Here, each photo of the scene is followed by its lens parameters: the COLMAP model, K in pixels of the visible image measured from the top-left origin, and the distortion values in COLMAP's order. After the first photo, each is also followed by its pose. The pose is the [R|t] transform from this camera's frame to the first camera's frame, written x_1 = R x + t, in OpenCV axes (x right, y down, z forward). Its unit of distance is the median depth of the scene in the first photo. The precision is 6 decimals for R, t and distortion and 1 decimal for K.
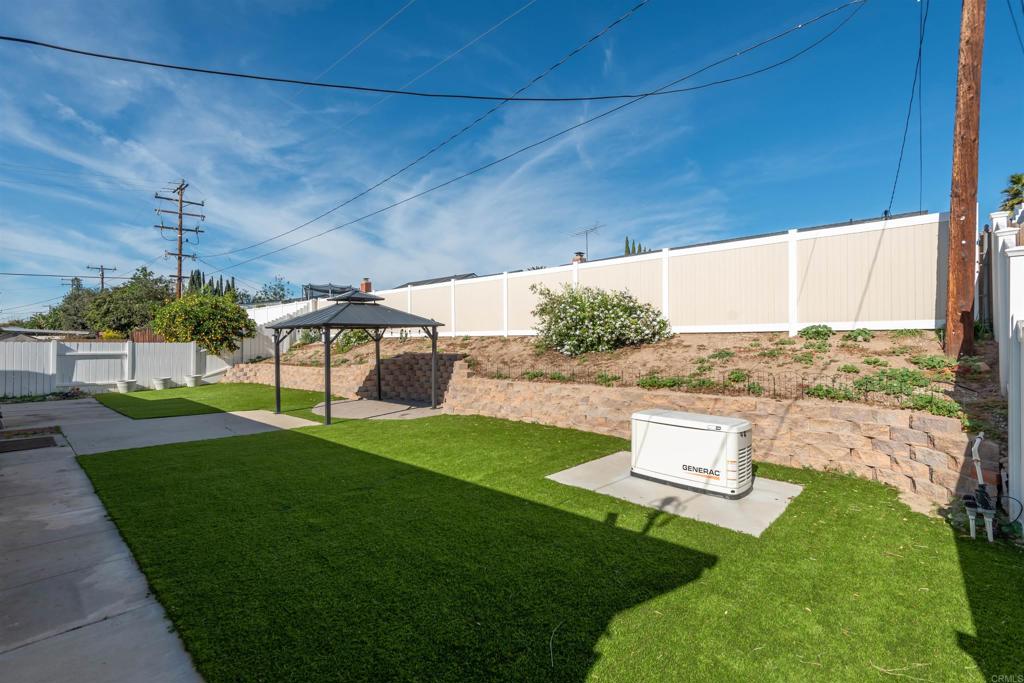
lens RADIAL K [[465.4, 0, 513.9], [0, 465.4, 340.6], [0, 0, 1]] dist [0.020047, -0.006266]
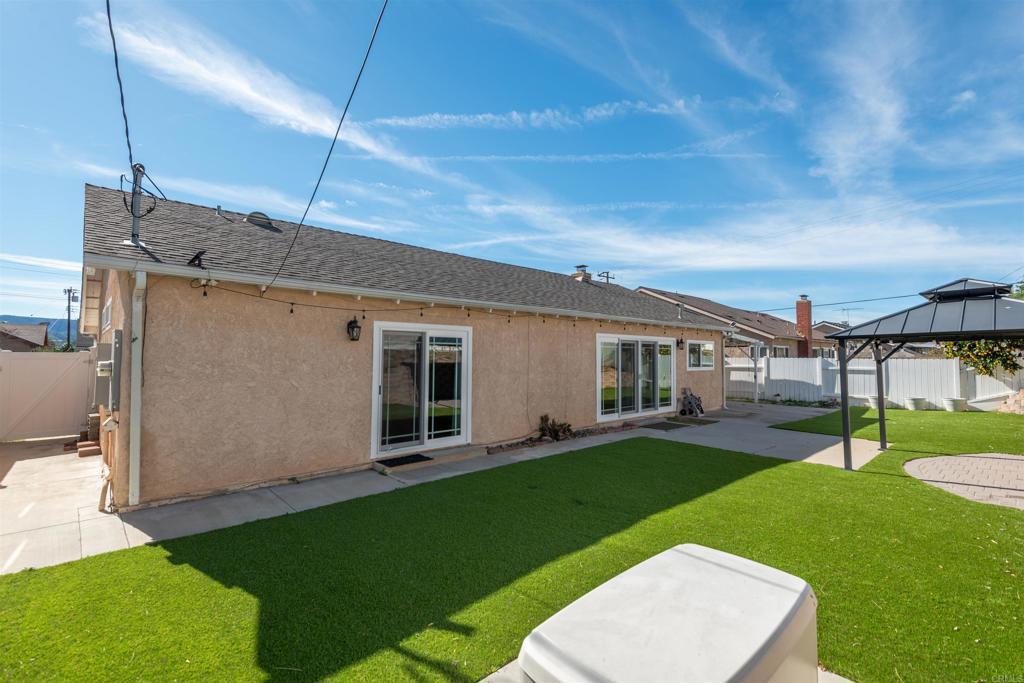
lens RADIAL K [[465.4, 0, 513.8], [0, 465.4, 340.4], [0, 0, 1]] dist [0.020047, -0.006266]
pose [[-0.085687, -0.031806, -0.995814, 0.261036], [0.001367, 0.999486, -0.032041, -0.003636], [0.996321, -0.004107, -0.085599, 0.336004]]
